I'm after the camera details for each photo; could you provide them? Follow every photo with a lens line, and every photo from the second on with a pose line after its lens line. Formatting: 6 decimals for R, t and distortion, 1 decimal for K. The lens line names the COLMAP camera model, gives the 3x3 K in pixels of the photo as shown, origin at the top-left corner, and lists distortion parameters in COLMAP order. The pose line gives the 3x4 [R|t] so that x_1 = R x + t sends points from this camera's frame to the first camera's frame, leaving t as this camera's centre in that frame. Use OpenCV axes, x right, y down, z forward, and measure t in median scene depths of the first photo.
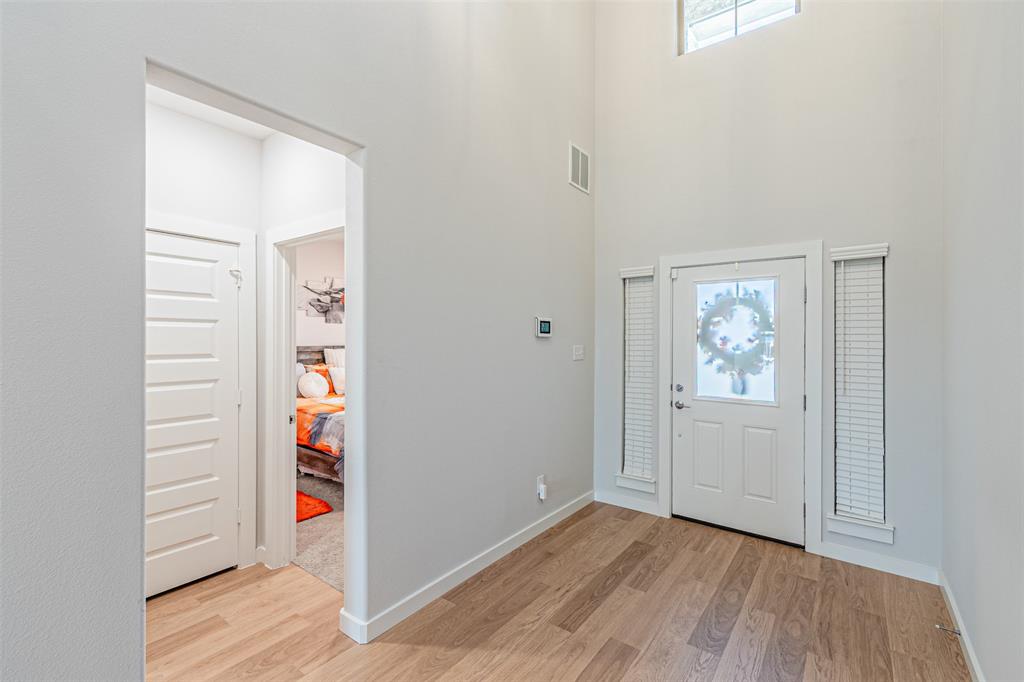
lens RADIAL K [[445.7, 0, 506.2], [0, 445.7, 333.2], [0, 0, 1]] dist [0.002314, 0.000121]
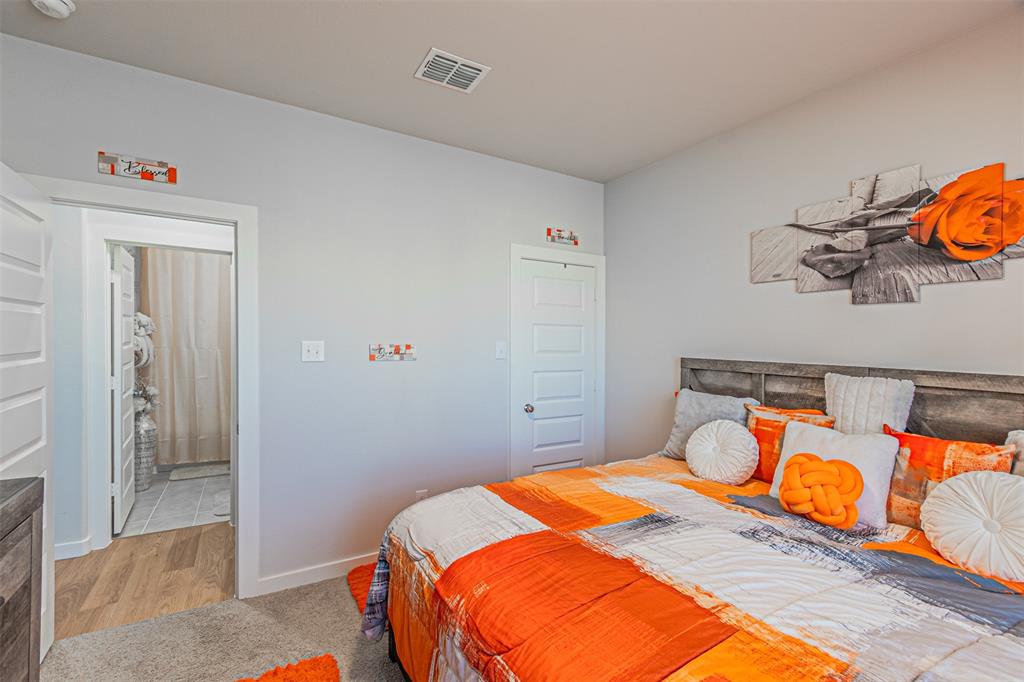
lens RADIAL K [[445.7, 0, 506.2], [0, 445.7, 333.2], [0, 0, 1]] dist [0.002314, 0.000121]
pose [[-0.400539, -0.004185, -0.916270, 0.049271], [0.001139, 0.999987, -0.005065, 0.001809], [0.916279, -0.003072, -0.400529, 0.886617]]
